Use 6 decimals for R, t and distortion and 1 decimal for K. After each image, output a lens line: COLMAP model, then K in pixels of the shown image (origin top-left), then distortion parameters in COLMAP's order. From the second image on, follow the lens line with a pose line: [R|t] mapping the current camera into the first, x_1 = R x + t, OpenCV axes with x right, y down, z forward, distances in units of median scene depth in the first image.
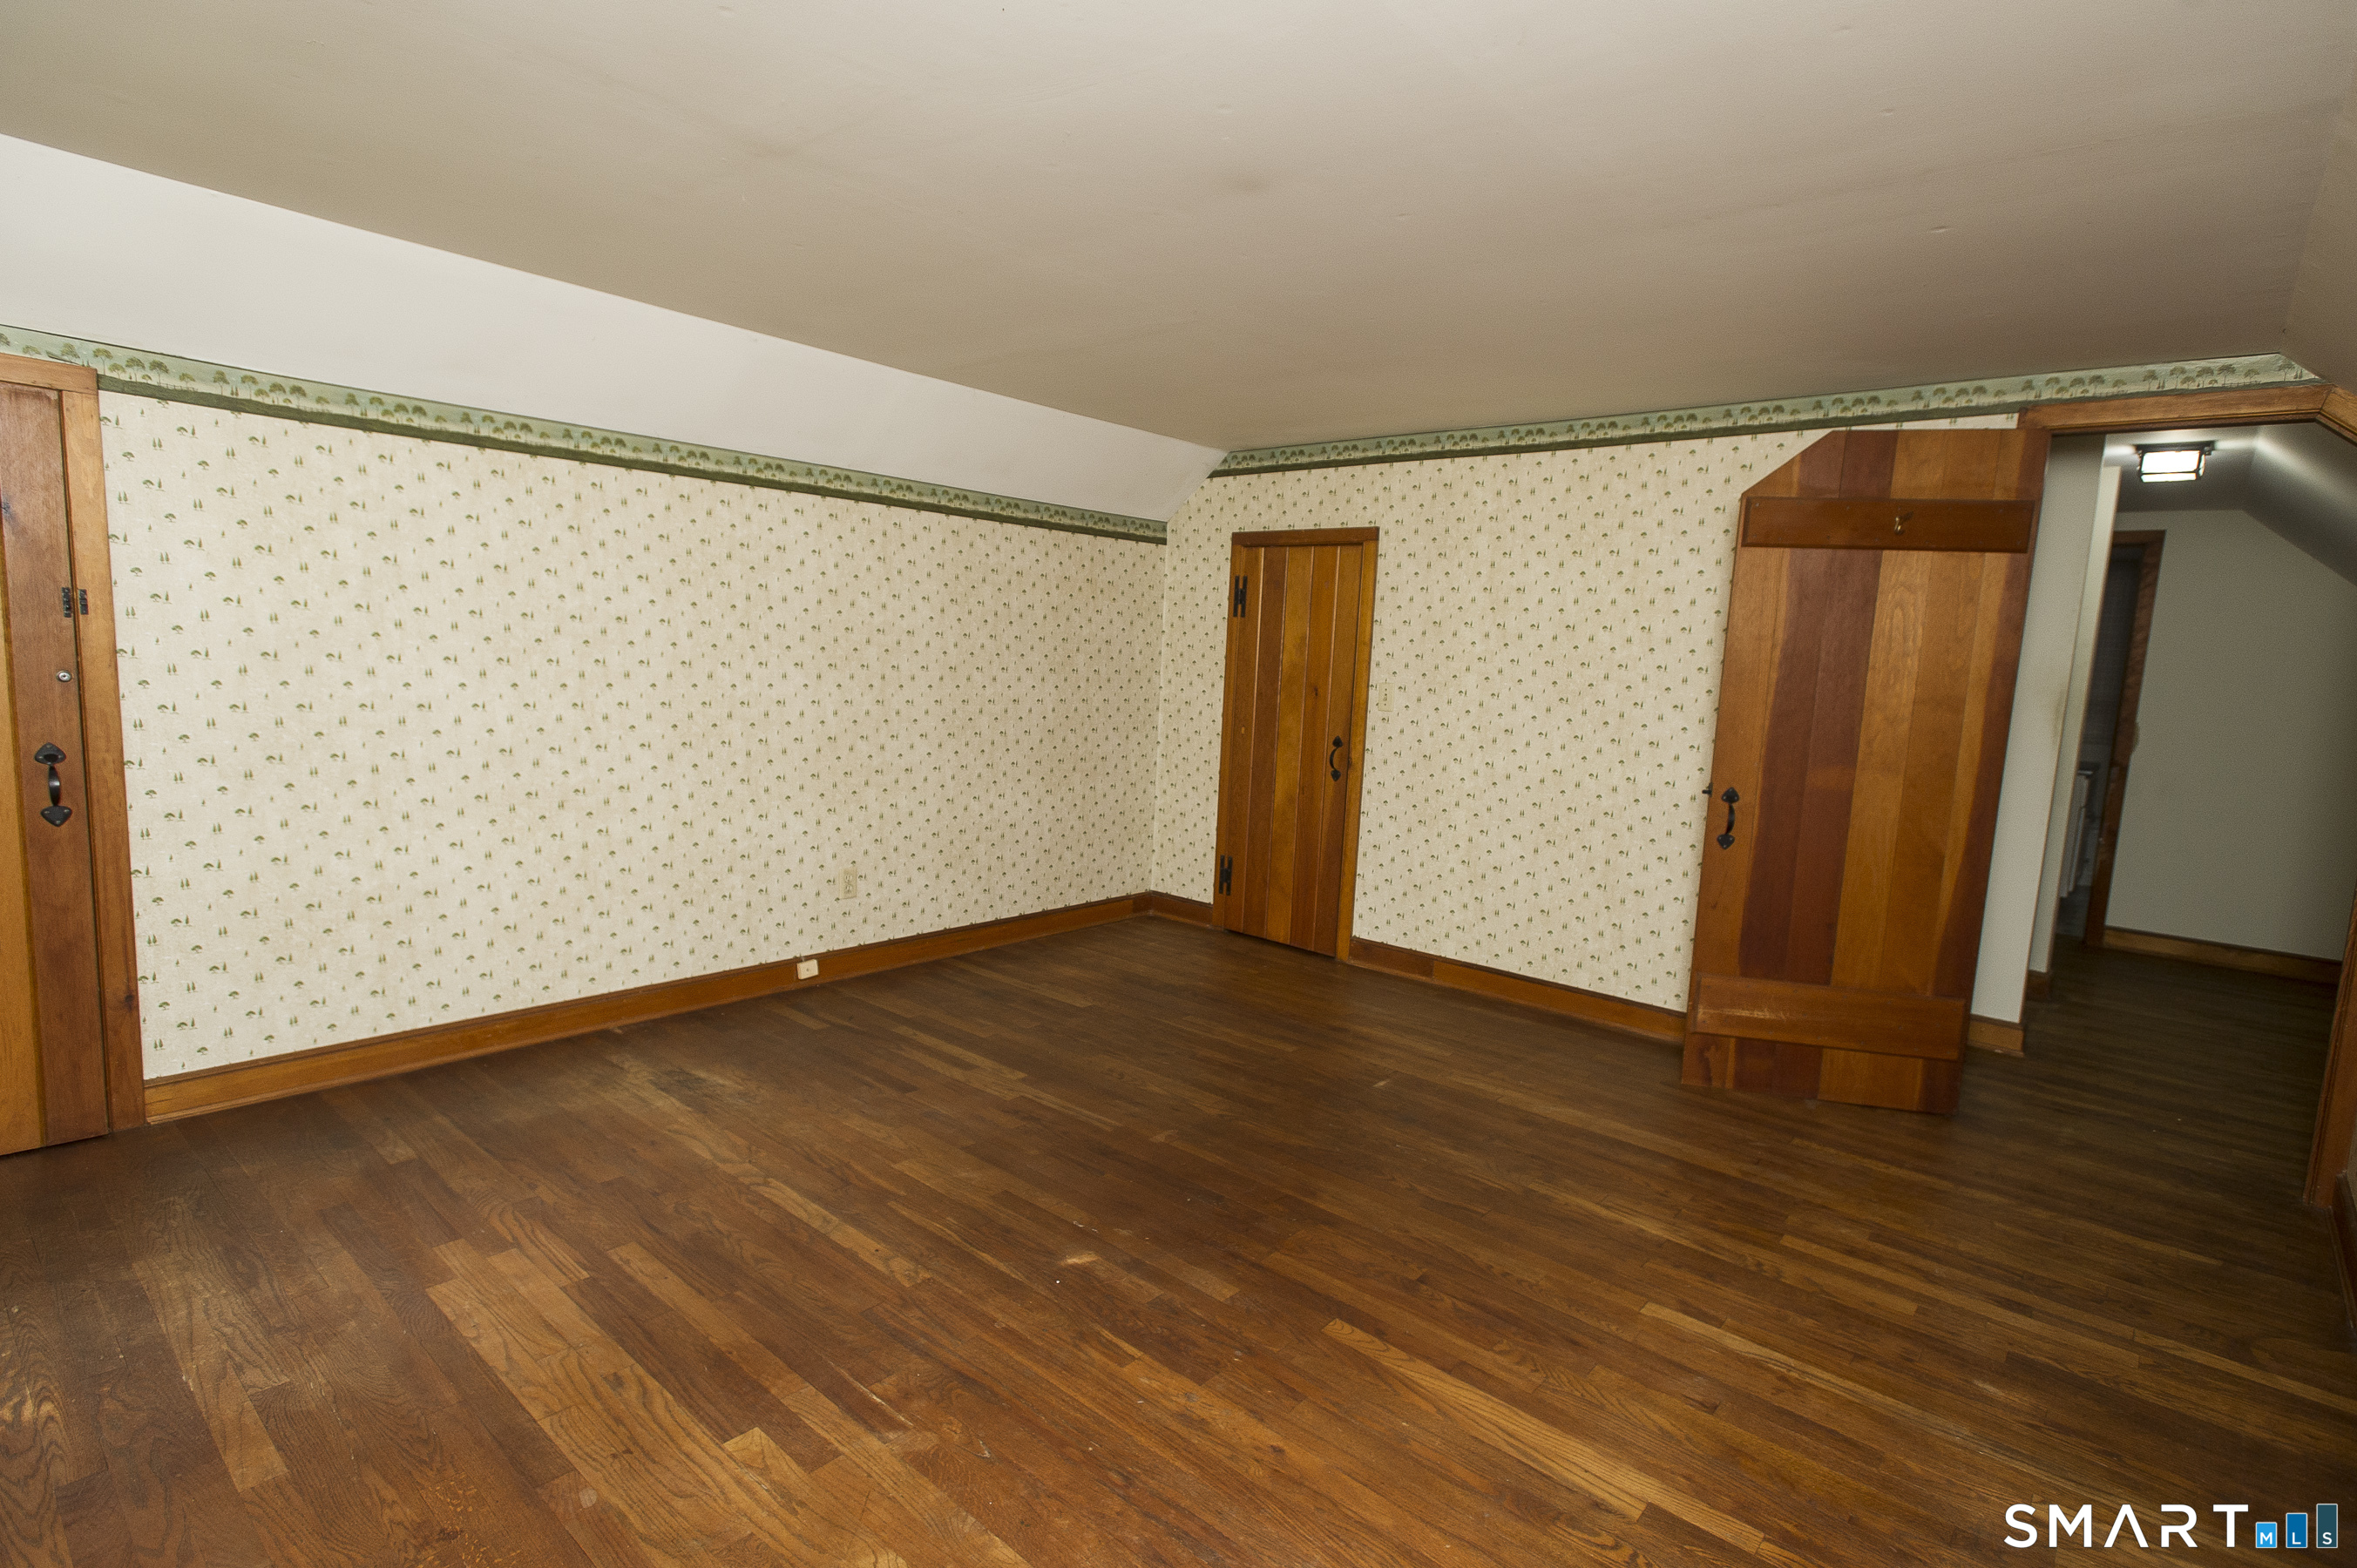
lens RADIAL K [[1178.2, 0, 1174.4], [0, 1178.2, 787.0], [0, 0, 1]] dist [0.023451, -0.005775]
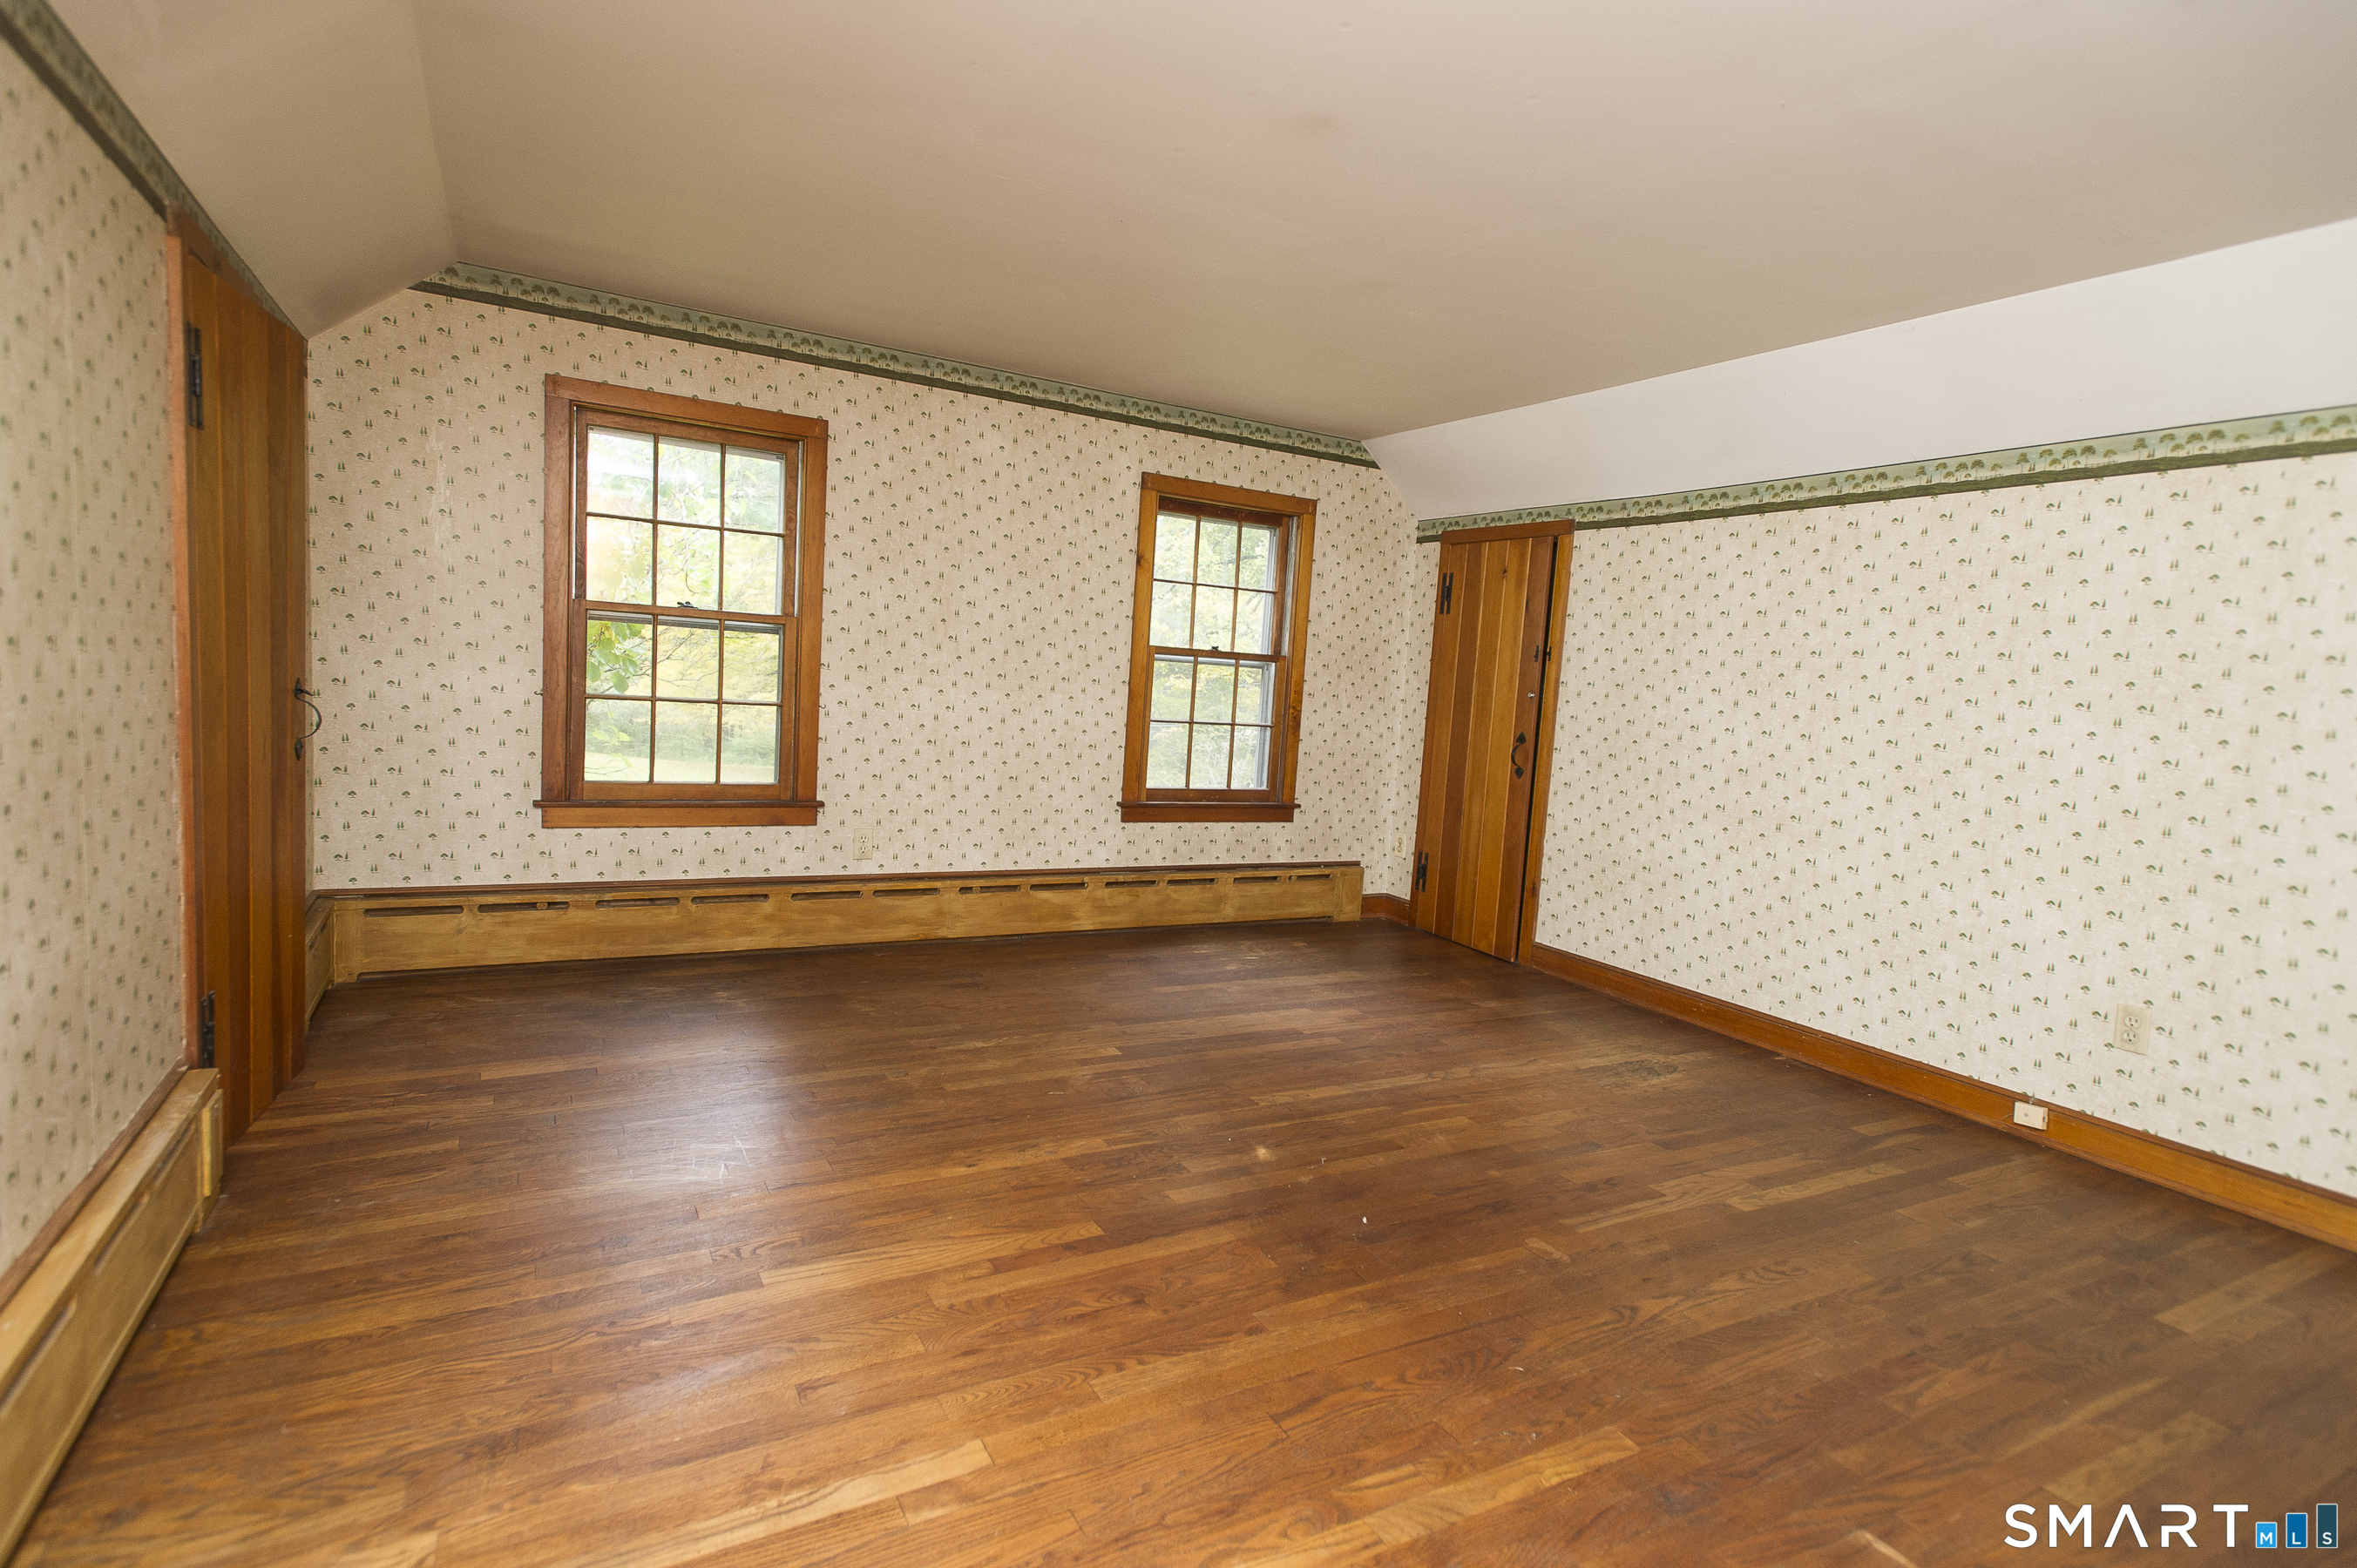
lens RADIAL K [[1178.2, 0, 1179.3], [0, 1178.2, 785.6], [0, 0, 1]] dist [0.023451, -0.005775]
pose [[-0.347501, 0.016632, -0.937532, 0.804209], [-0.194575, 0.976801, 0.089449, -0.014623], [0.917270, 0.213503, -0.336204, 1.014921]]
